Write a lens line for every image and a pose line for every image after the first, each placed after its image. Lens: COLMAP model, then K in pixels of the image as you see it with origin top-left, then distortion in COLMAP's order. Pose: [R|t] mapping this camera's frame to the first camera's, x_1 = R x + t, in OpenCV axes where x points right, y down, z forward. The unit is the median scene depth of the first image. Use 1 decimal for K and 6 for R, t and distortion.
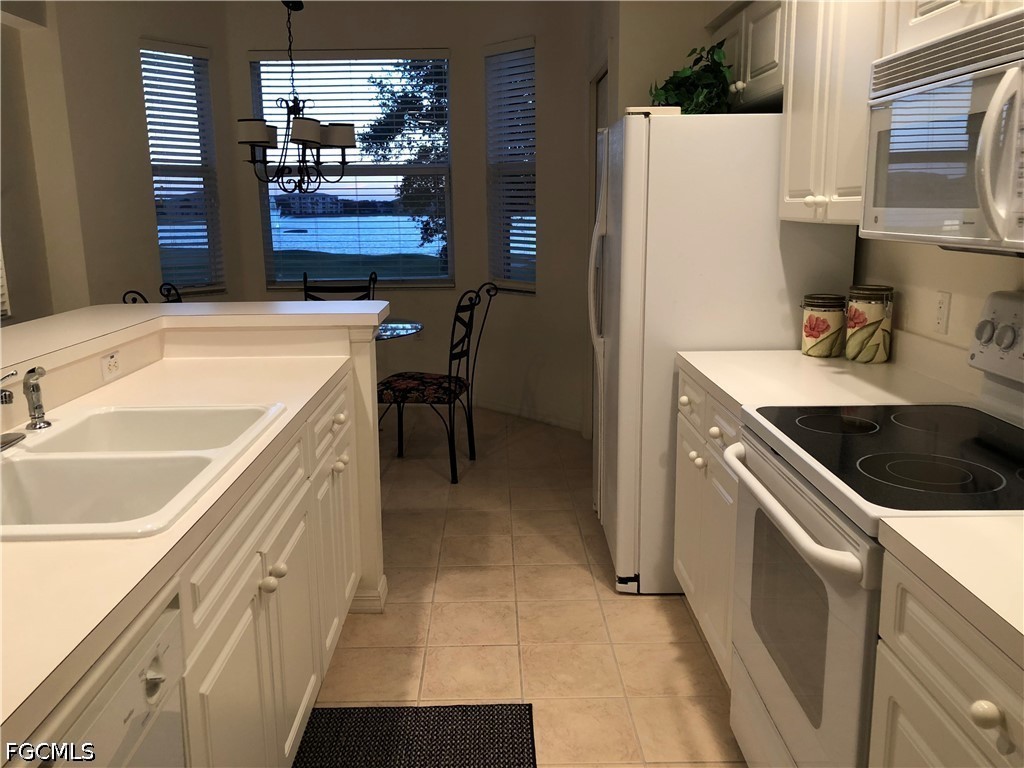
lens RADIAL K [[841.8, 0, 513.3], [0, 841.8, 378.9], [0, 0, 1]] dist [0.031778, -0.006311]
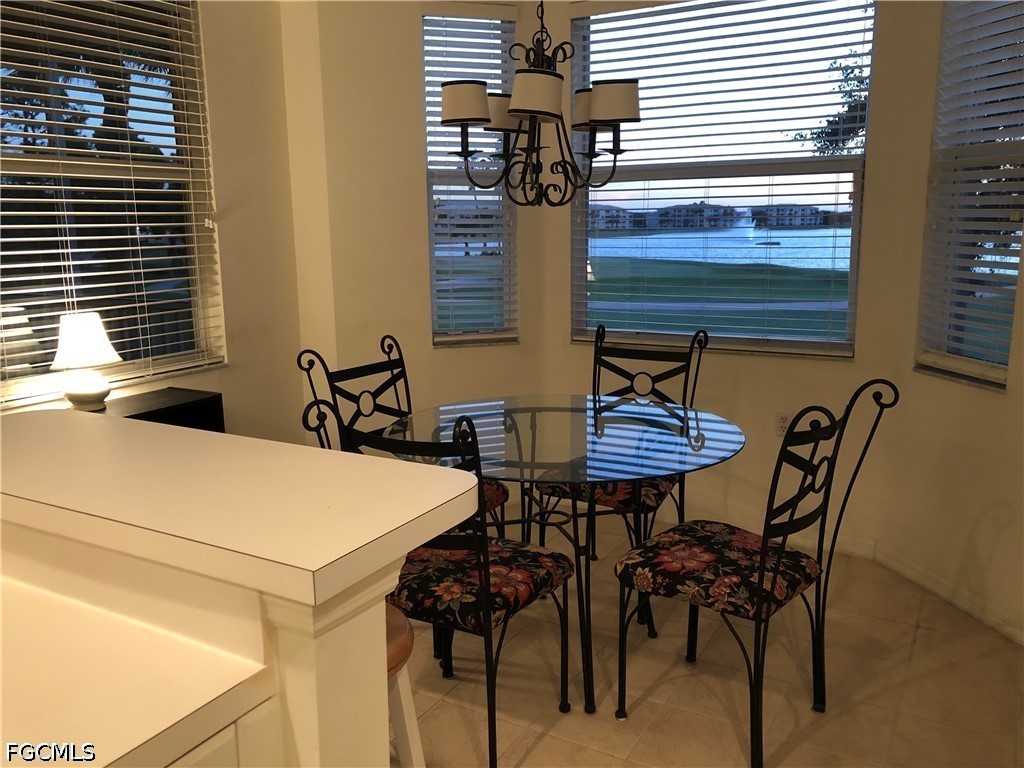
lens RADIAL K [[841.8, 0, 530.3], [0, 841.8, 373.1], [0, 0, 1]] dist [0.031778, -0.006311]
pose [[0.860171, 0.092062, -0.501628, 0.038376], [-0.101903, 0.994764, 0.007826, -0.088796], [0.499722, 0.044386, 0.865048, 0.407140]]
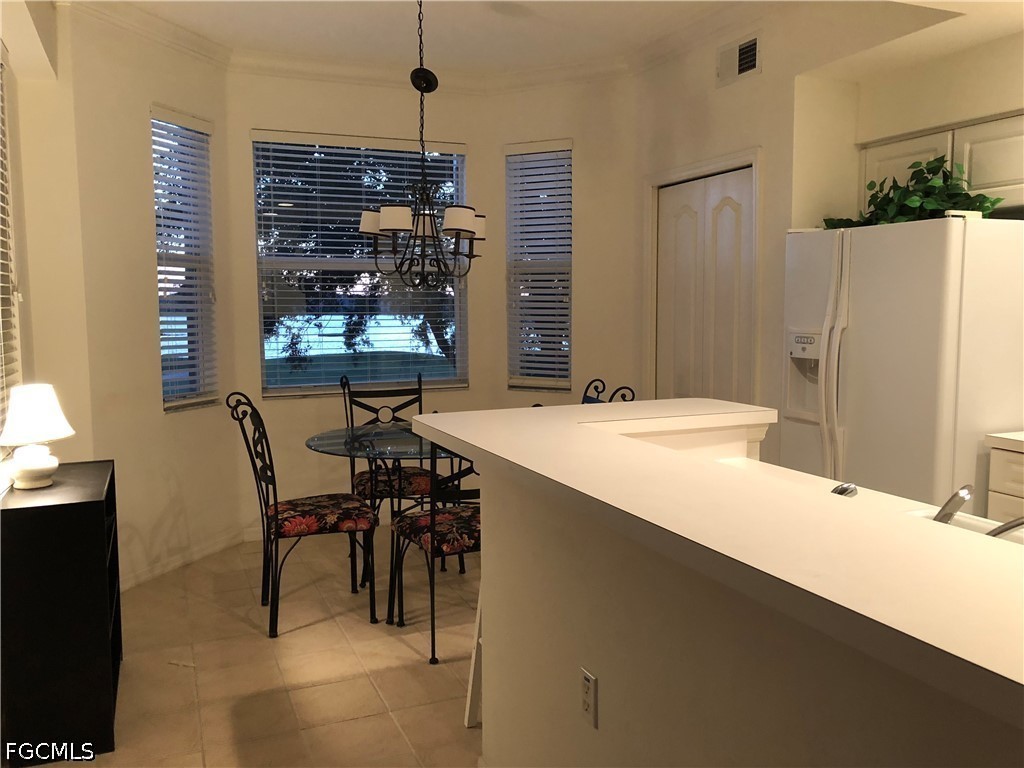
lens RADIAL K [[841.8, 0, 512.3], [0, 841.8, 370.1], [0, 0, 1]] dist [0.031778, -0.006311]
pose [[0.923436, -0.023657, 0.383023, -0.423796], [0.072888, 0.990742, -0.114535, -0.019205], [-0.376768, 0.133683, 0.916610, 0.130117]]
